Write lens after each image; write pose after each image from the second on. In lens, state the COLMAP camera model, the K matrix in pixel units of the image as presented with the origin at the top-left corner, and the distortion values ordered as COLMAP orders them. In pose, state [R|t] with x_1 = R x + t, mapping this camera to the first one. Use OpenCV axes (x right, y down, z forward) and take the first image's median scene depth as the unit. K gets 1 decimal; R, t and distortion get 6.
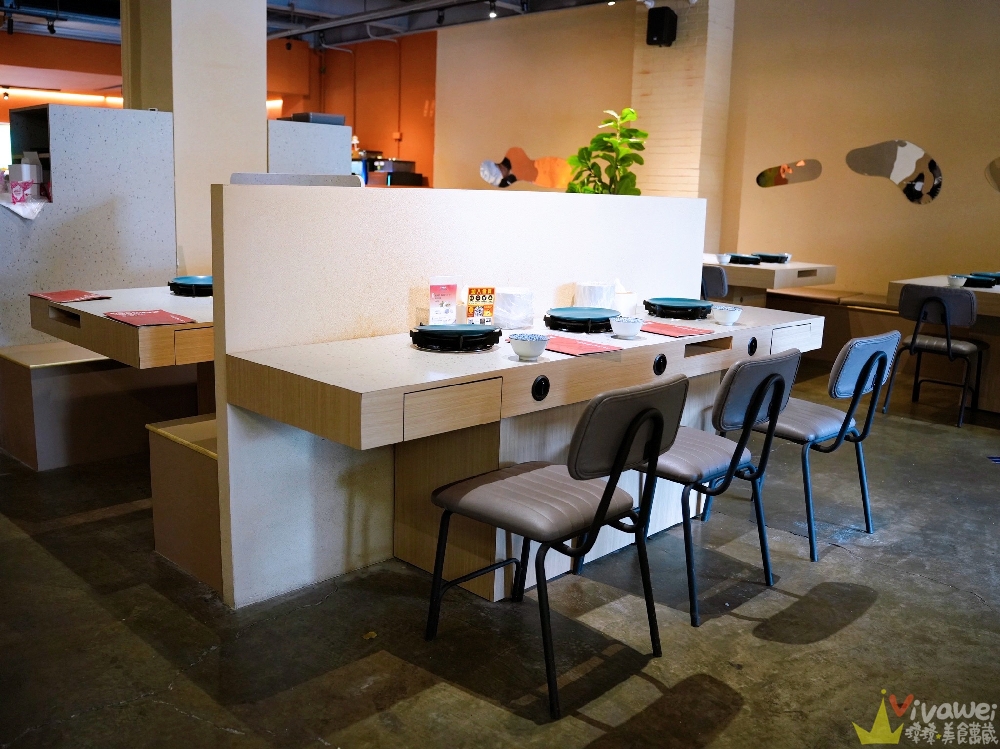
lens RADIAL K [[901.4, 0, 489.7], [0, 901.4, 368.8], [0, 0, 1]] dist [-0.106307, 0.081881]
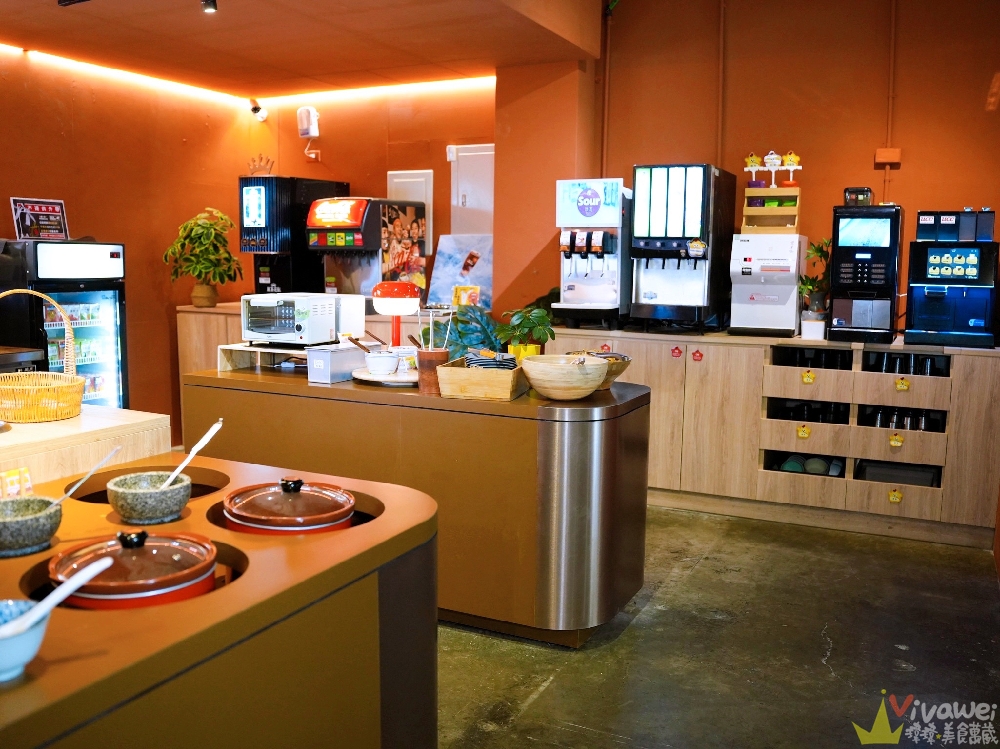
lens RADIAL K [[901.4, 0, 489.7], [0, 901.4, 368.8], [0, 0, 1]] dist [-0.106307, 0.081881]
pose [[0.949902, -0.055151, 0.307643, -0.453036], [0.075339, 0.995688, -0.054129, -0.162042], [-0.303331, 0.074595, 0.949961, 0.714720]]
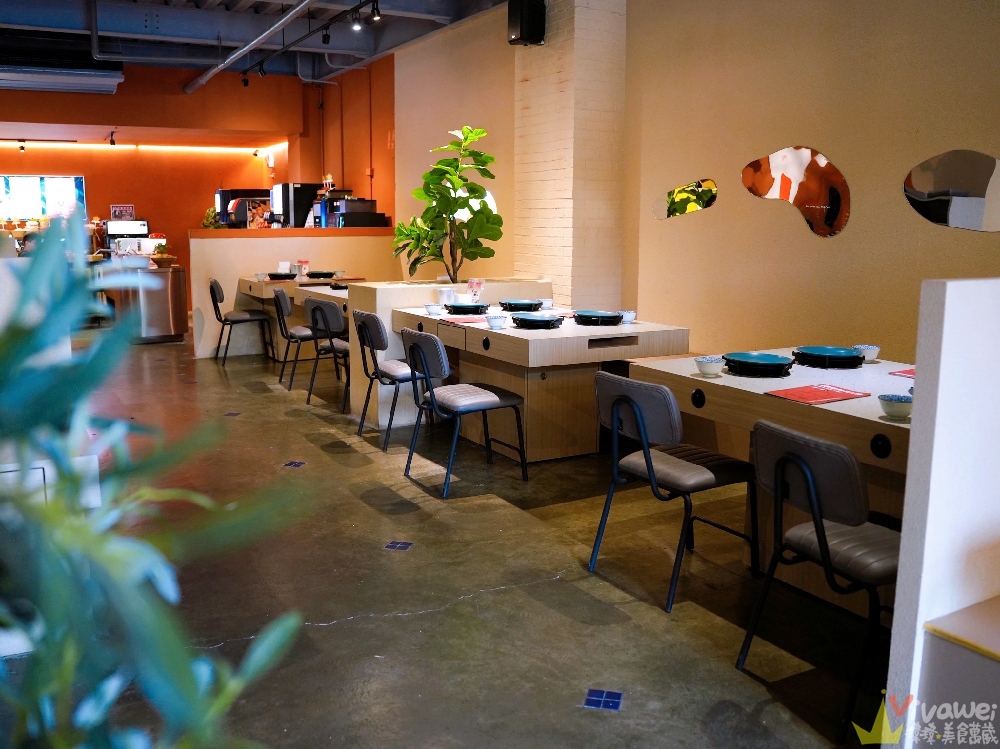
lens RADIAL K [[901.4, 0, 489.7], [0, 901.4, 368.8], [0, 0, 1]] dist [-0.106307, 0.081881]
pose [[0.962988, 0.015601, -0.269091, 0.279266], [-0.025641, 0.999098, -0.033836, -0.036405], [0.268321, 0.039484, 0.962520, 0.179850]]
